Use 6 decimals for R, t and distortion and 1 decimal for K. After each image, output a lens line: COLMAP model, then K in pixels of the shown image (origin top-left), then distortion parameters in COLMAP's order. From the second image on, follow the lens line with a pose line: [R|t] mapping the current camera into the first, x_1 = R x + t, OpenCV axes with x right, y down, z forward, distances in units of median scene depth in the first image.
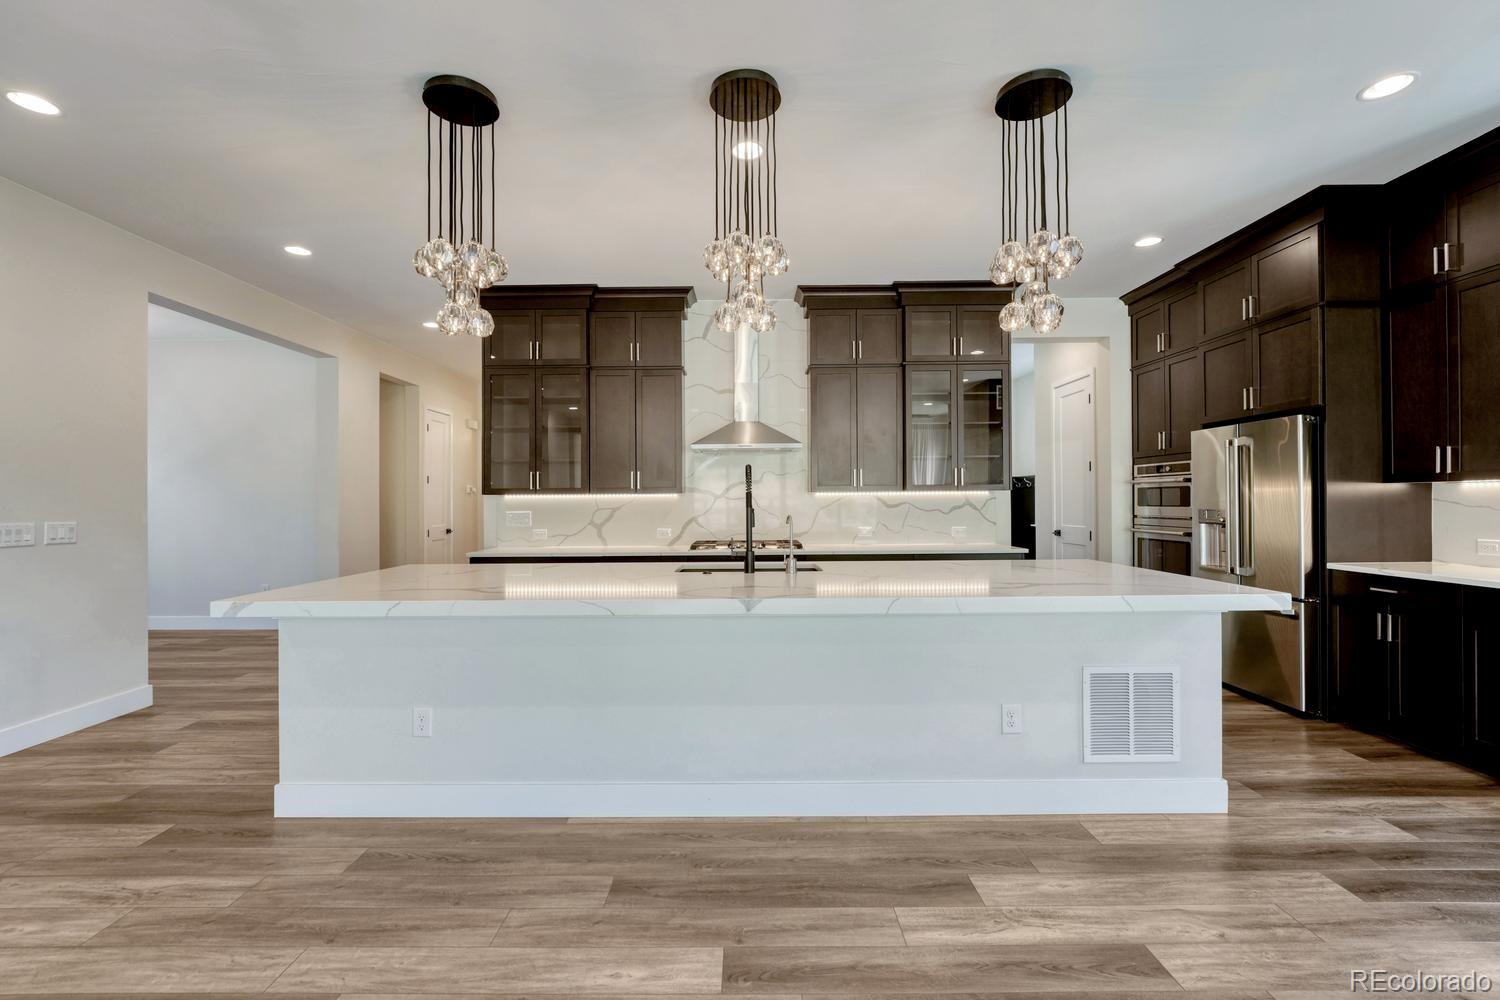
lens RADIAL K [[636.9, 0, 746.2], [0, 636.9, 503.7], [0, 0, 1]] dist [-0.010609, 0.000566]
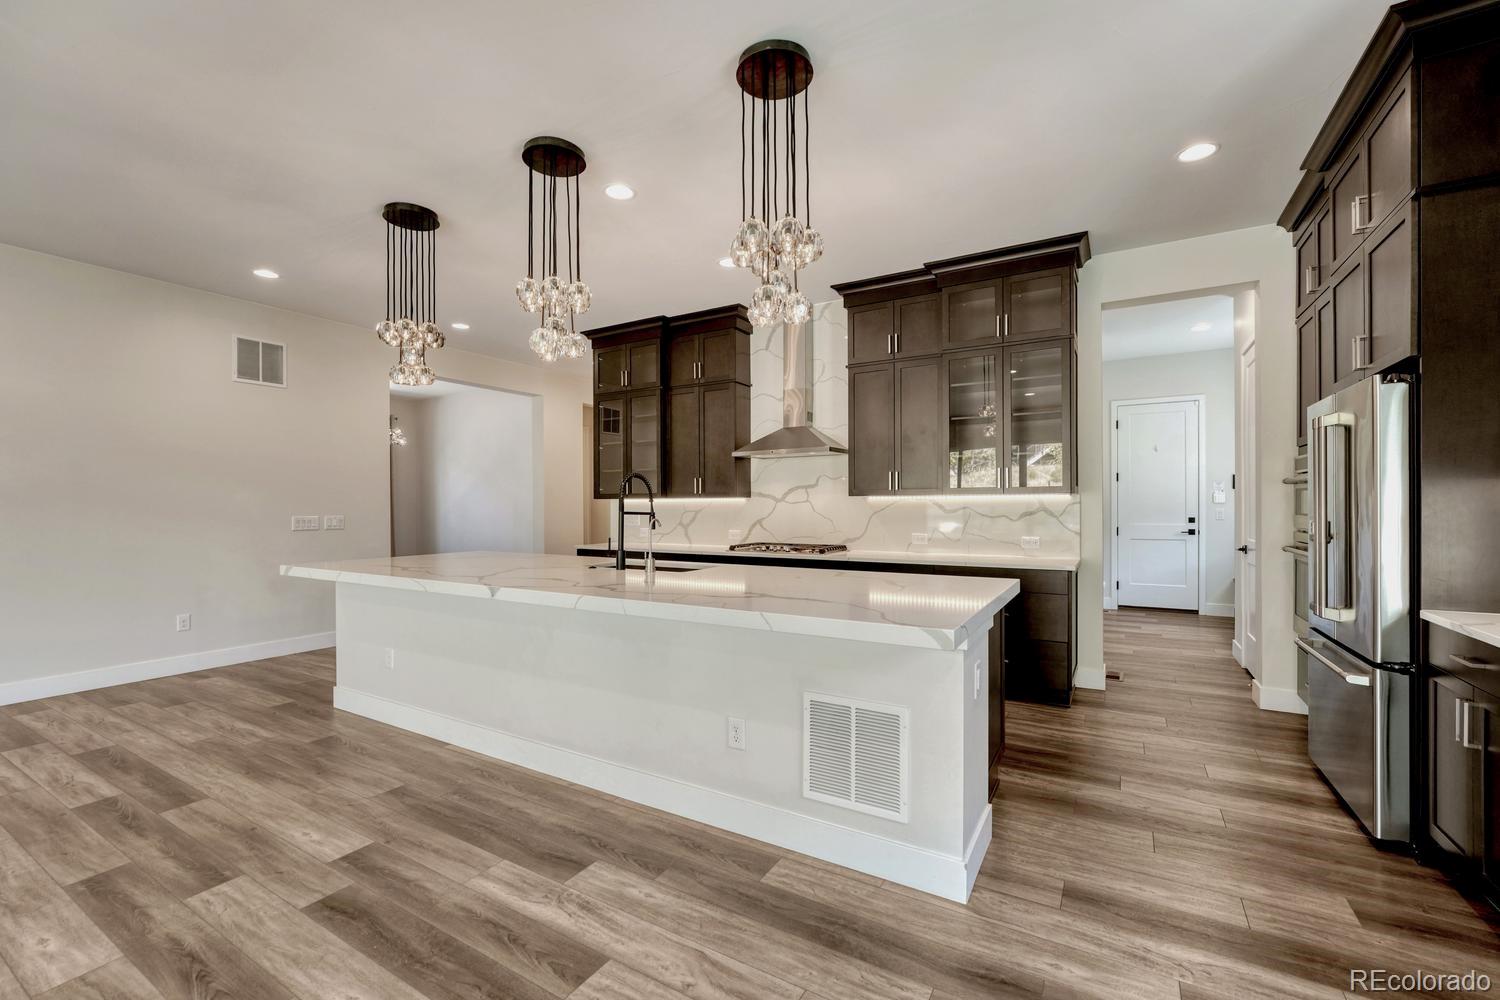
lens RADIAL K [[630.3, 0, 748.4], [0, 630.3, 508.2], [0, 0, 1]] dist [-0.010658, 0.000227]
pose [[0.862003, 0.007920, -0.506841, 0.728206], [-0.006598, 0.999969, 0.004405, -0.004826], [0.506860, -0.000453, 0.862028, 0.149994]]
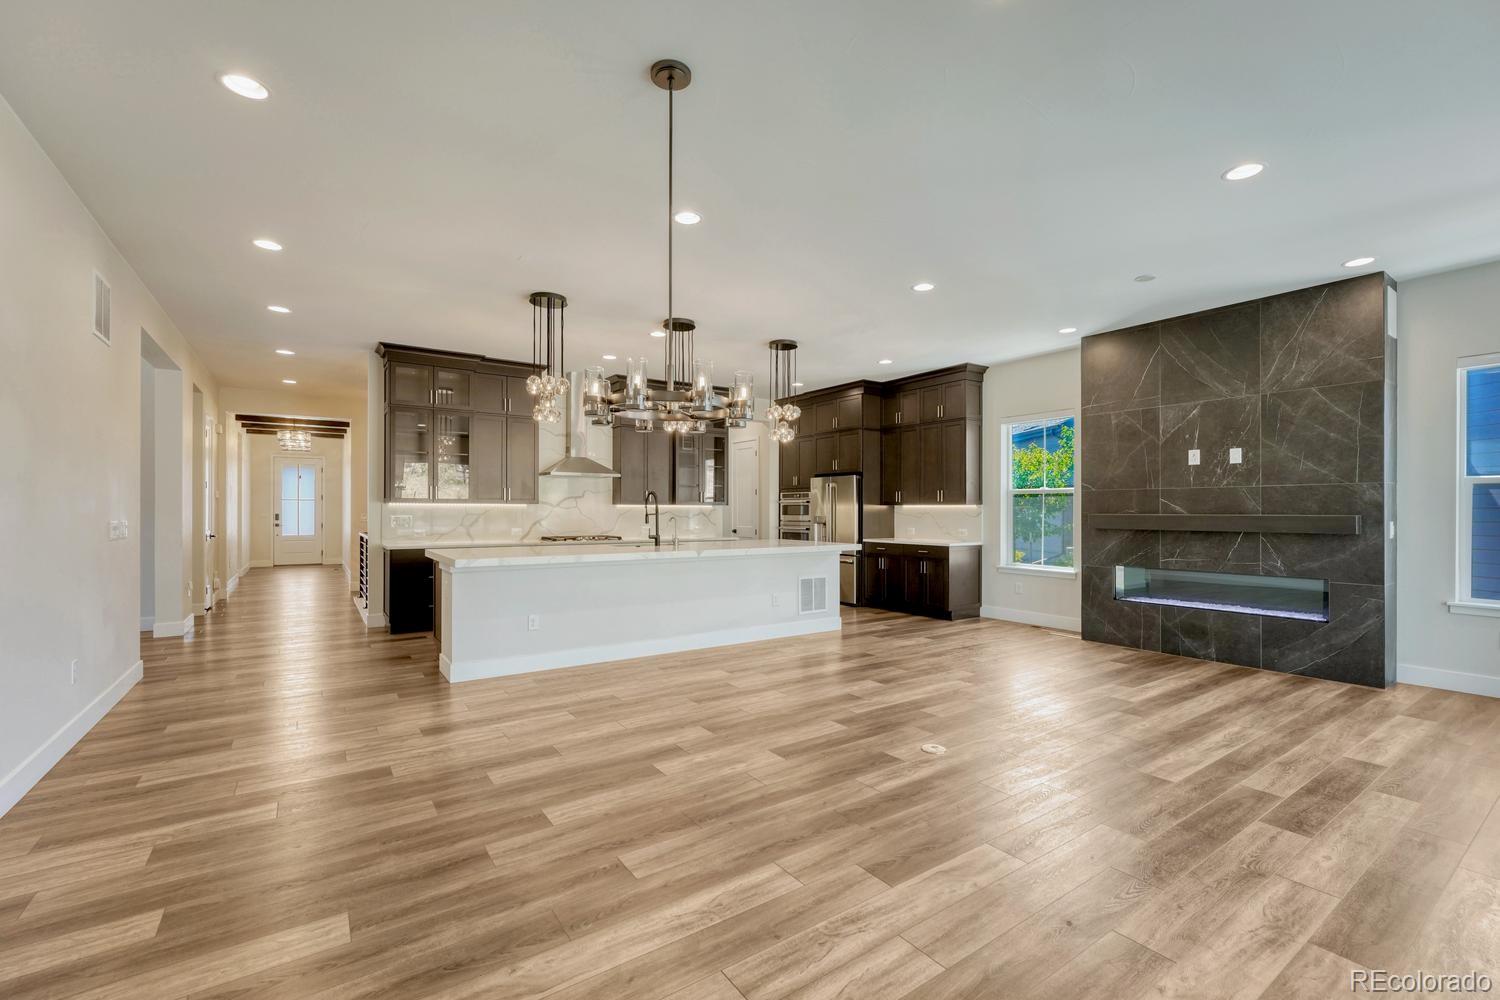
lens RADIAL K [[636.9, 0, 749.8], [0, 636.9, 511.7], [0, 0, 1]] dist [-0.002739, 0.000033]
pose [[0.818967, 0.009629, 0.573759, -0.869053], [-0.007083, 0.999953, -0.006672, 0.012173], [-0.573797, 0.001400, 0.818997, -0.772839]]
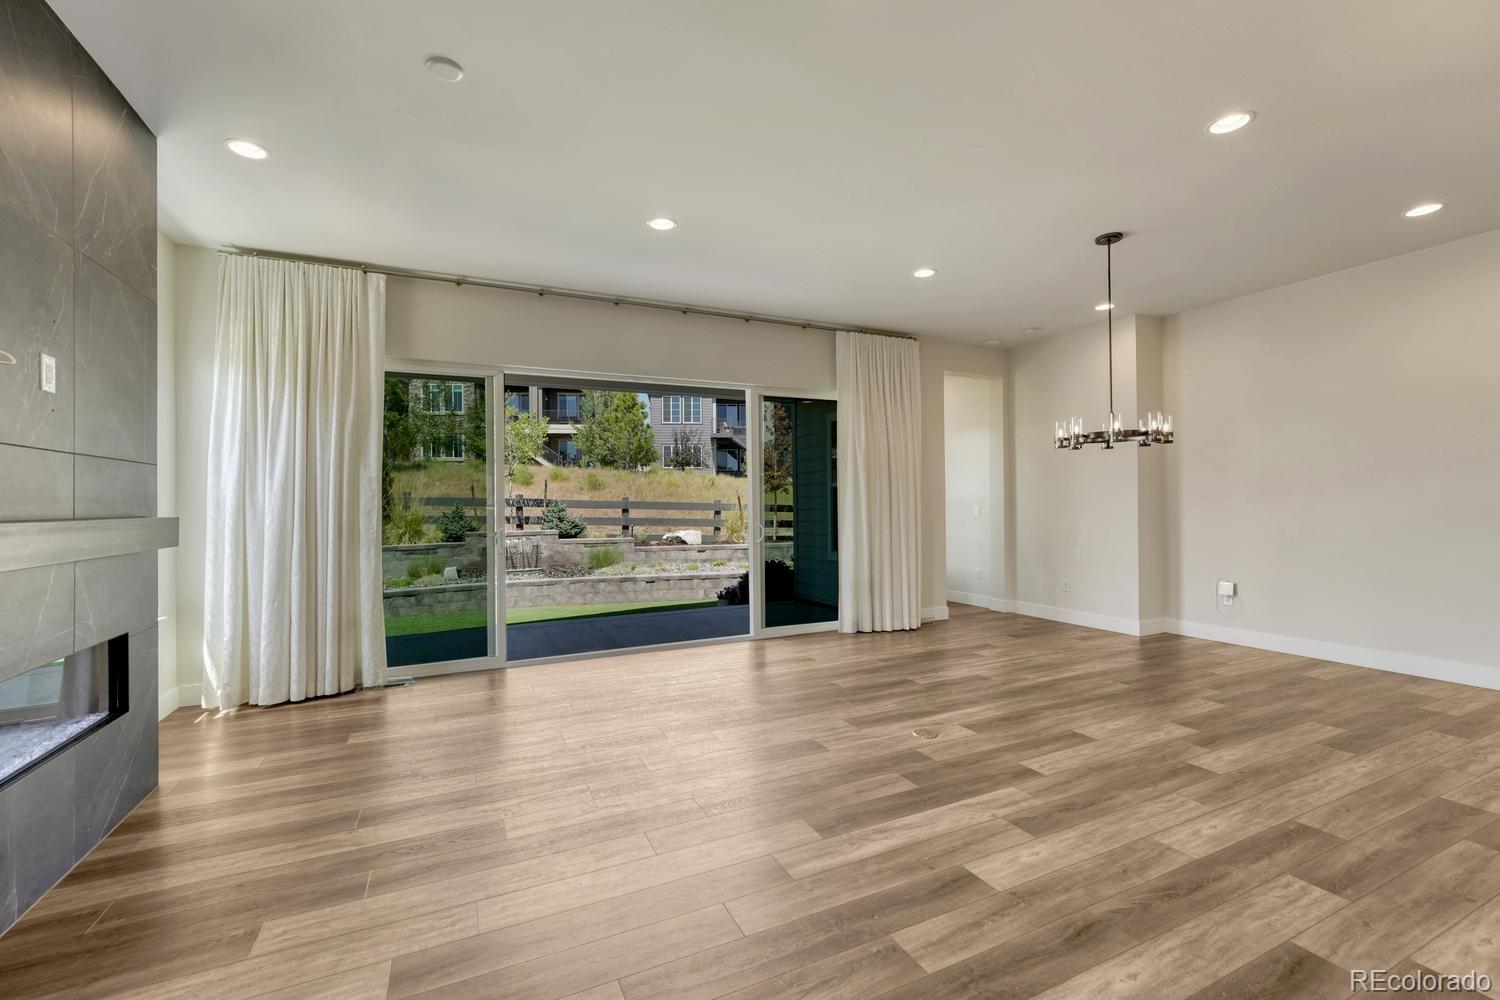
lens RADIAL K [[629.9, 0, 750.0], [0, 629.9, 500.0], [0, 0, 1]] dist [-0.002693, -0.000320]
pose [[-0.901987, 0.017478, -0.431408, 0.708511], [0.018454, 0.999828, 0.001922, -0.006823], [0.431368, -0.006227, -0.902155, 0.750444]]
